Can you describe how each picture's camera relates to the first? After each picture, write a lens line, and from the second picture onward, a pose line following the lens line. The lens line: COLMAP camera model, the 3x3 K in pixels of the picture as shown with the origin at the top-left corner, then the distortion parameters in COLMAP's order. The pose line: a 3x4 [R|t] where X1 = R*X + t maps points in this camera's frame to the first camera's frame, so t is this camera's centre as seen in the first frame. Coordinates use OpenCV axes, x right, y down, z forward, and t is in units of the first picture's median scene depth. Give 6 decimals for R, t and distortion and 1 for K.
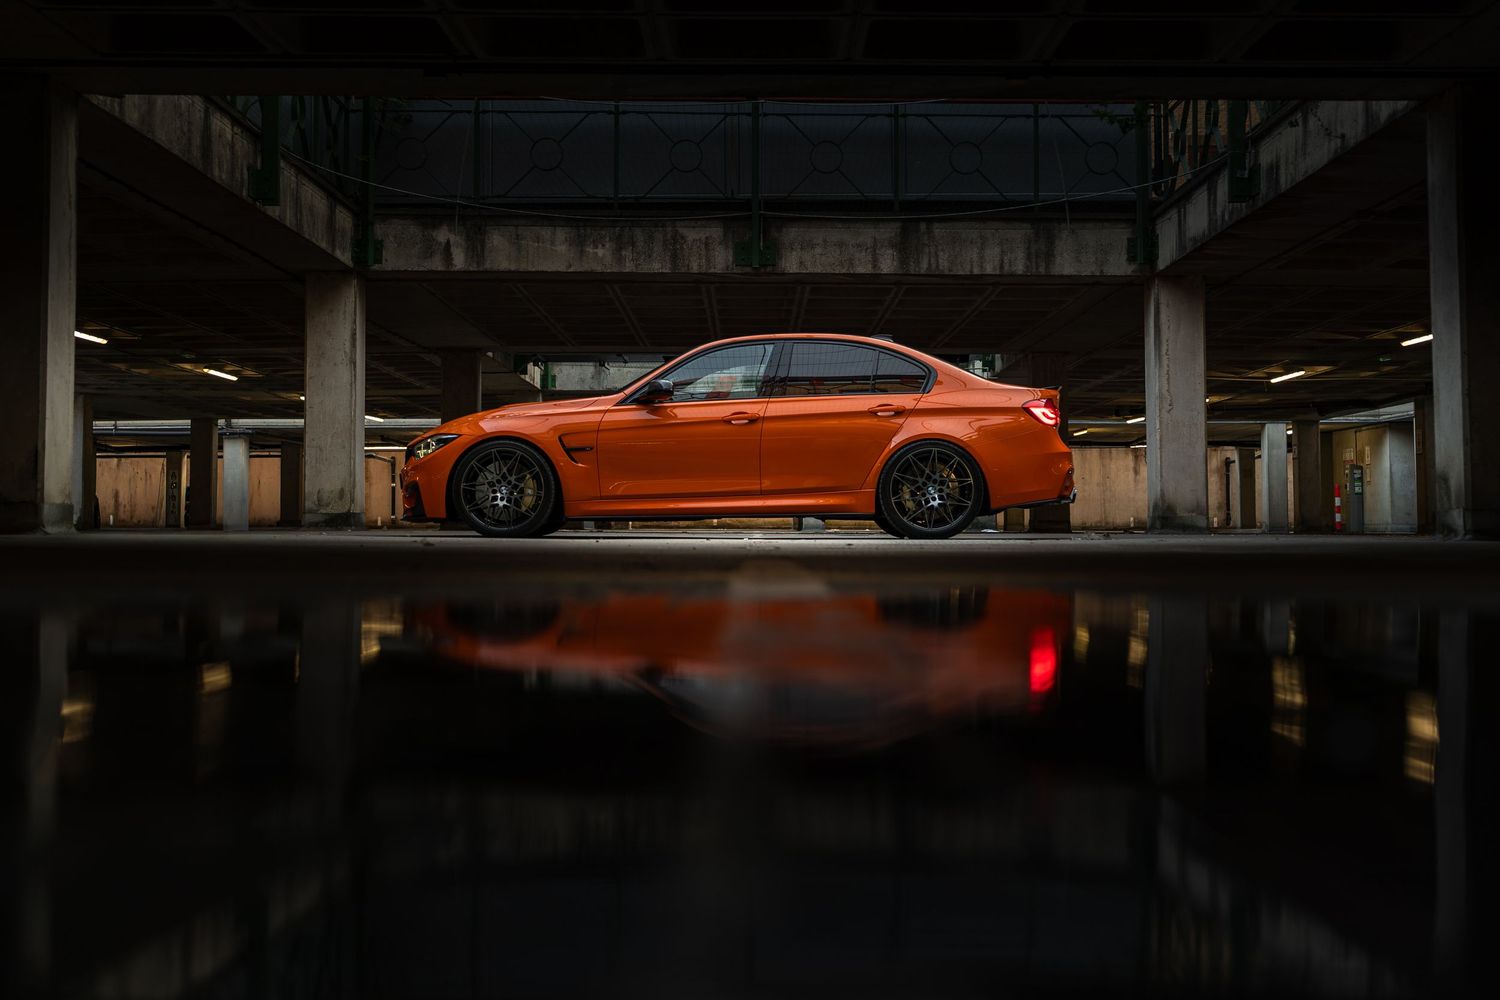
lens RADIAL K [[1852.3, 0, 751.3], [0, 1852.3, 448.4], [0, 0, 1]] dist [-0.008105, 0.004870]
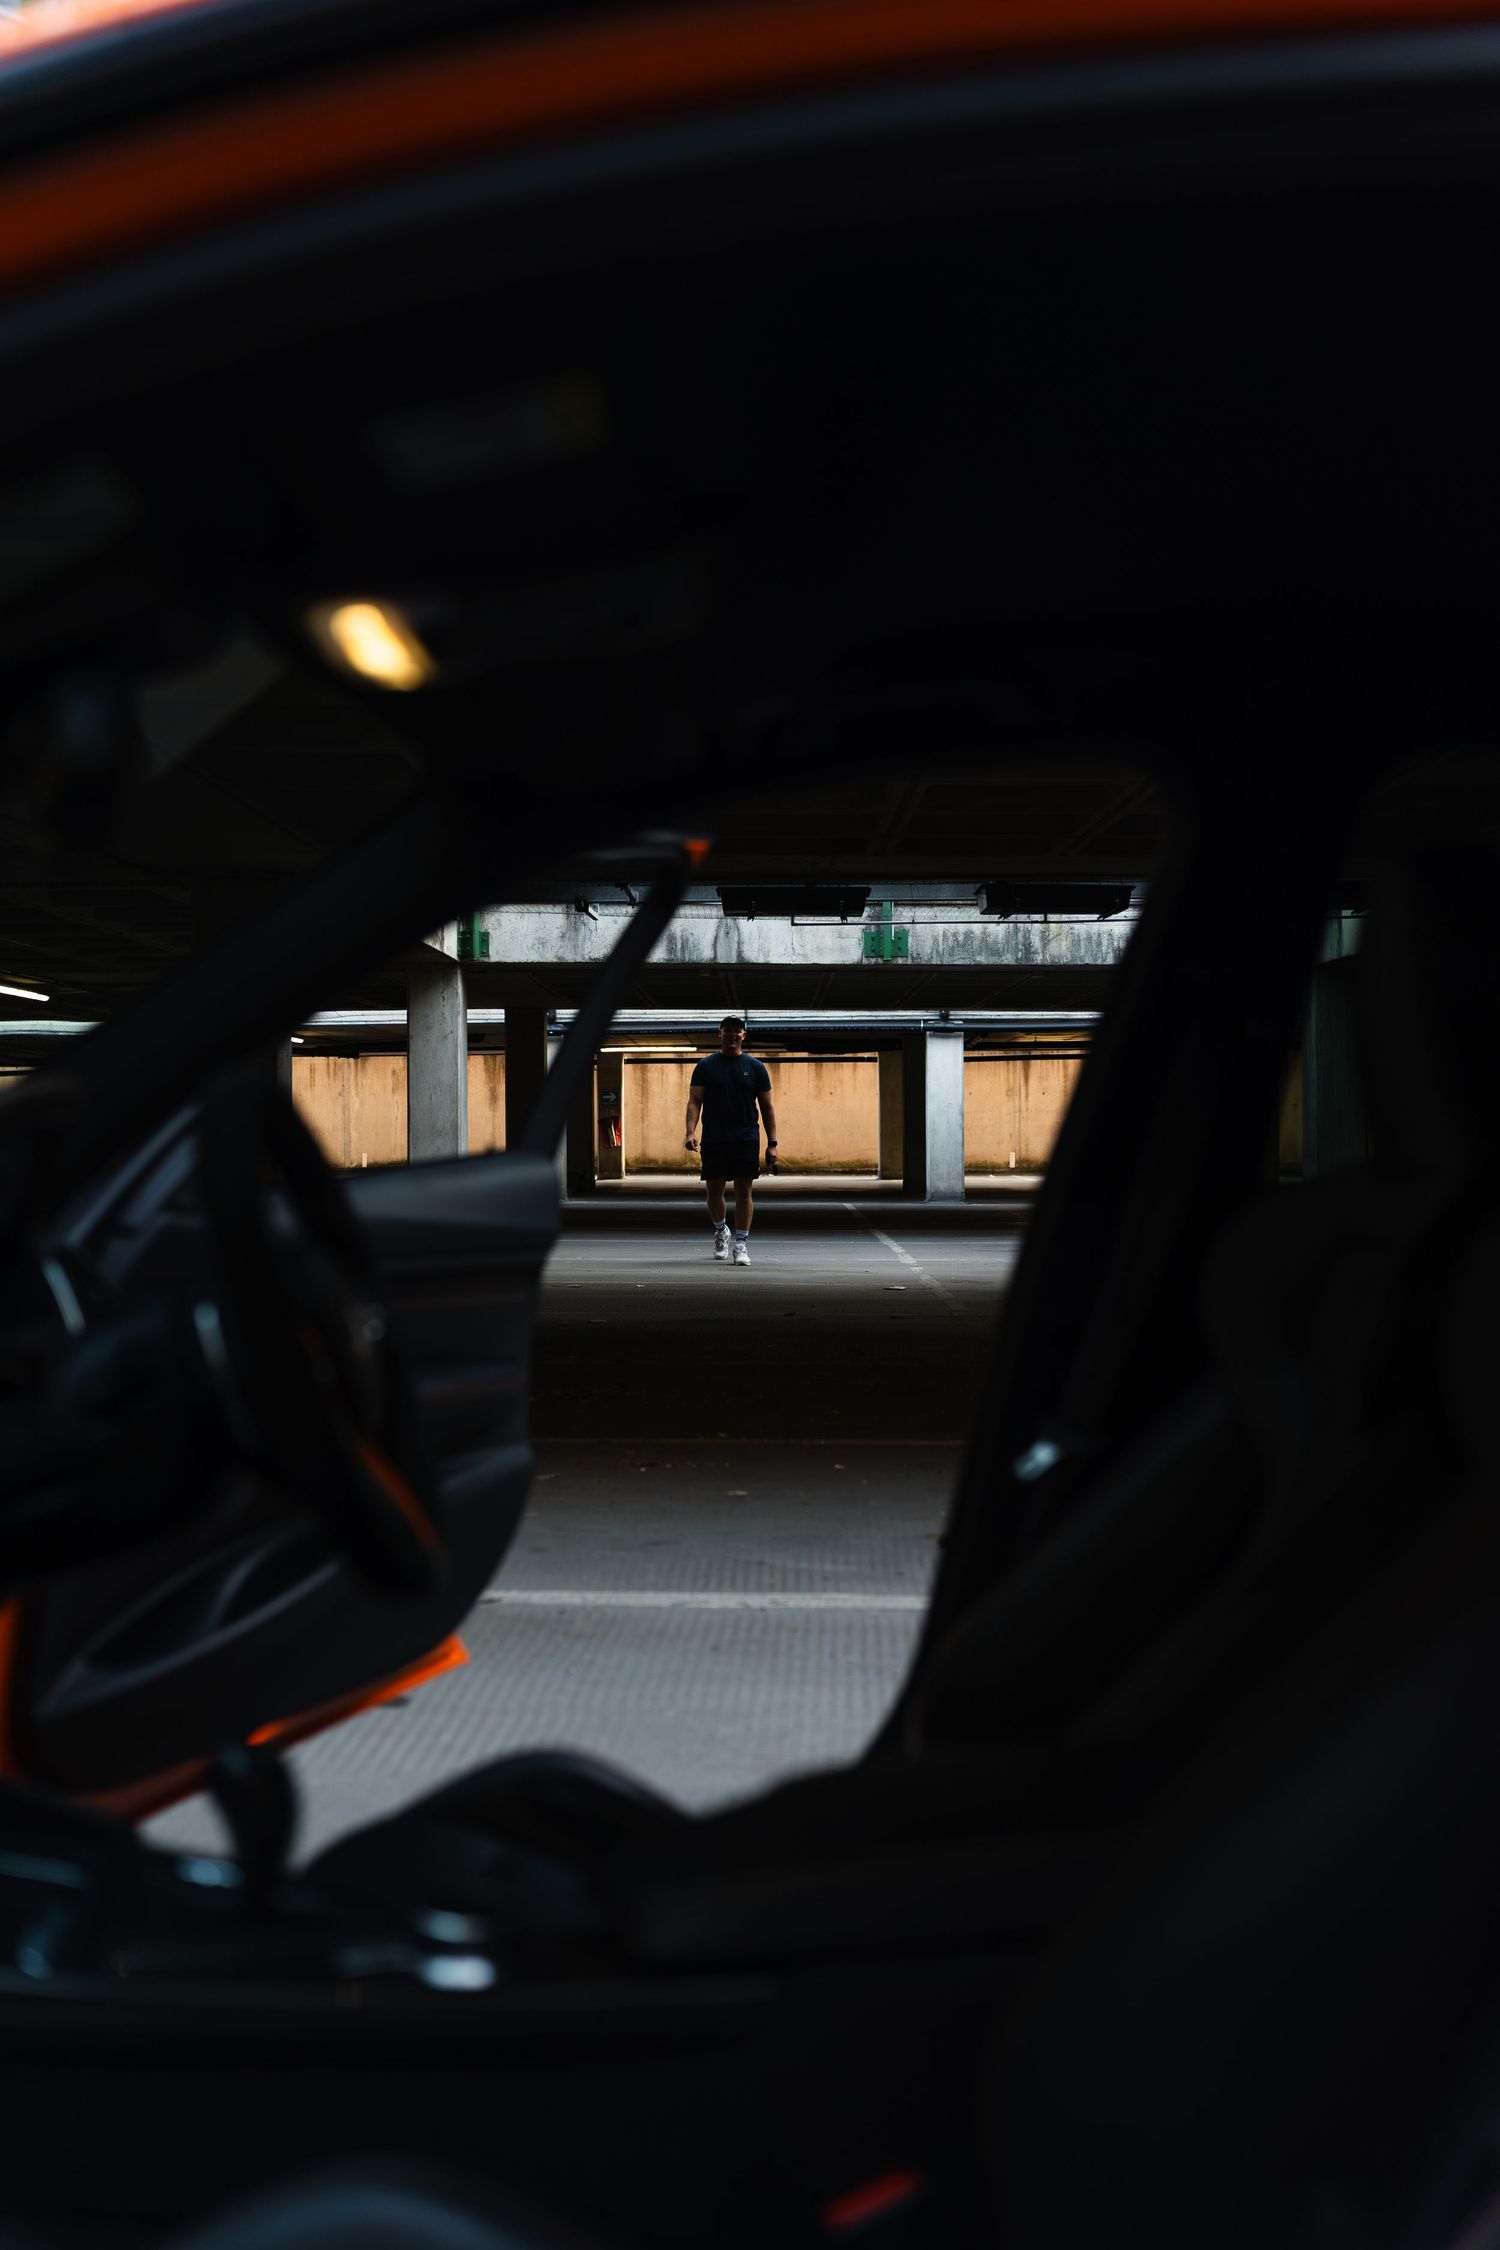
lens RADIAL K [[2350.9, 0, 750.0], [0, 2350.9, 1125.0], [0, 0, 1]] dist [0.000412, 0.000037]
pose [[0.999972, -0.003373, -0.006618, -0.061024], [0.003640, 0.999167, 0.040644, -0.025746], [0.006476, -0.040667, 0.999152, 0.717052]]
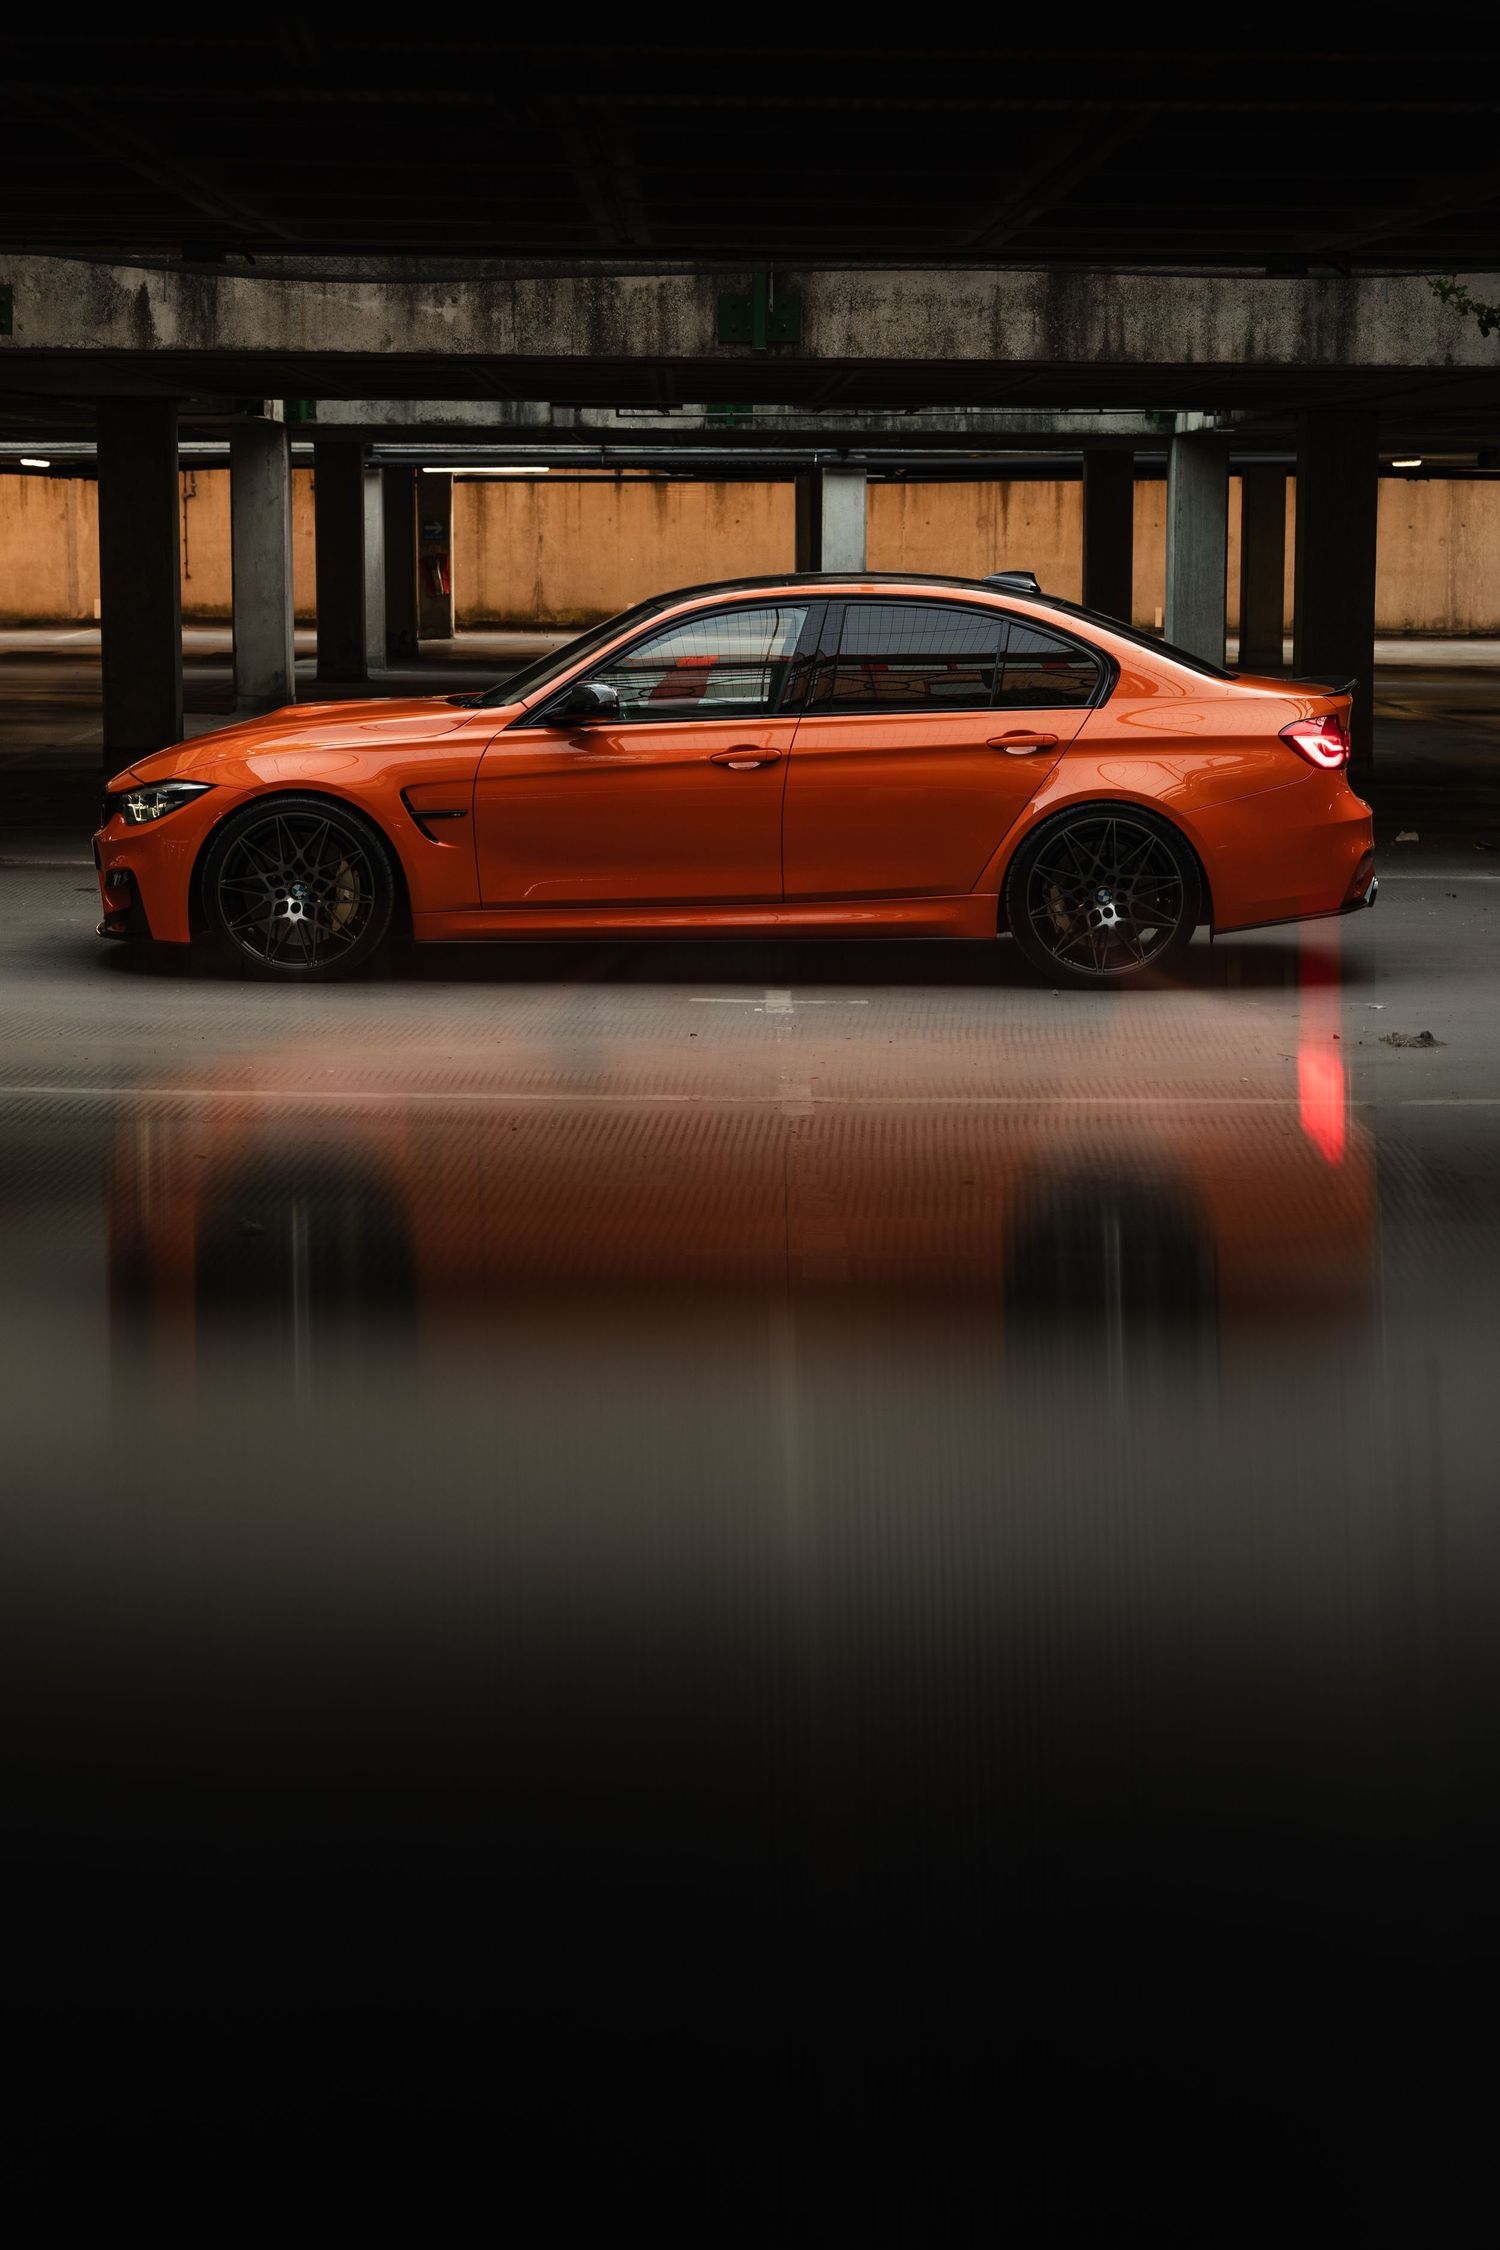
lens RADIAL K [[3981.9, 0, 706.0], [0, 3981.9, 1122.8], [0, 0, 1]] dist [0.006331, 0.097917]
pose [[0.999985, 0.003648, 0.004120, -0.015764], [-0.004355, 0.982313, 0.187194, -0.093412], [-0.003364, -0.187209, 0.982314, -0.098761]]
